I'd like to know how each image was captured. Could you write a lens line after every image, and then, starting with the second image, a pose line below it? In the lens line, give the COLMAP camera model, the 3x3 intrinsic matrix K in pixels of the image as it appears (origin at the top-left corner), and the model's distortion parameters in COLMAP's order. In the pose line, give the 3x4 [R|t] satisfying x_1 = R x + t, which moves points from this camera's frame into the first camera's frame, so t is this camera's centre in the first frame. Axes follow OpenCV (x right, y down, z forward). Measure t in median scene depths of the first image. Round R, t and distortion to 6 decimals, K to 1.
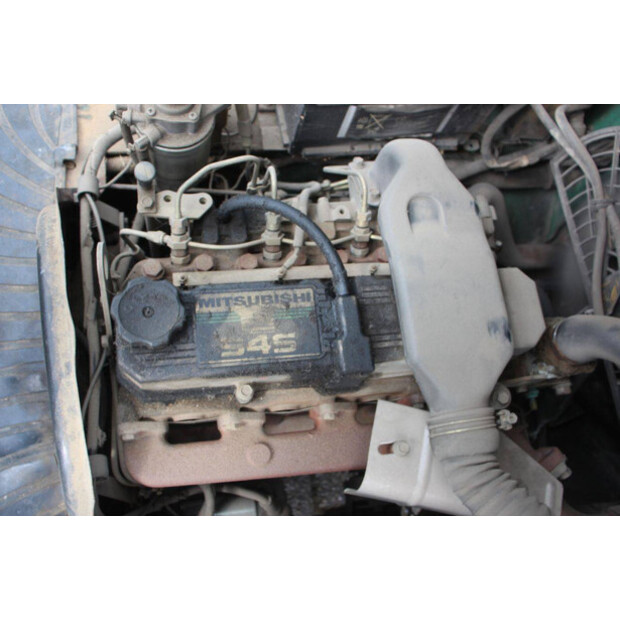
lens RADIAL K [[629.2, 0, 310.0], [0, 629.2, 310.0], [0, 0, 1]] dist [-0.101551, 0.160966]
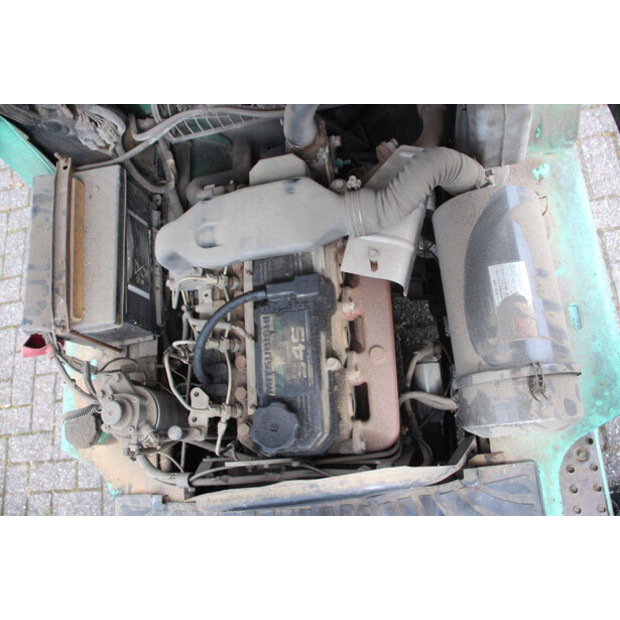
lens RADIAL K [[538.2, 0, 310.0], [0, 538.2, 310.0], [0, 0, 1]] dist [-0.153673, 0.150362]
pose [[0.014665, -0.998673, 0.049358, -0.042147], [0.998738, 0.017002, 0.047263, 0.019682], [-0.048040, 0.048602, 0.997662, -0.214630]]
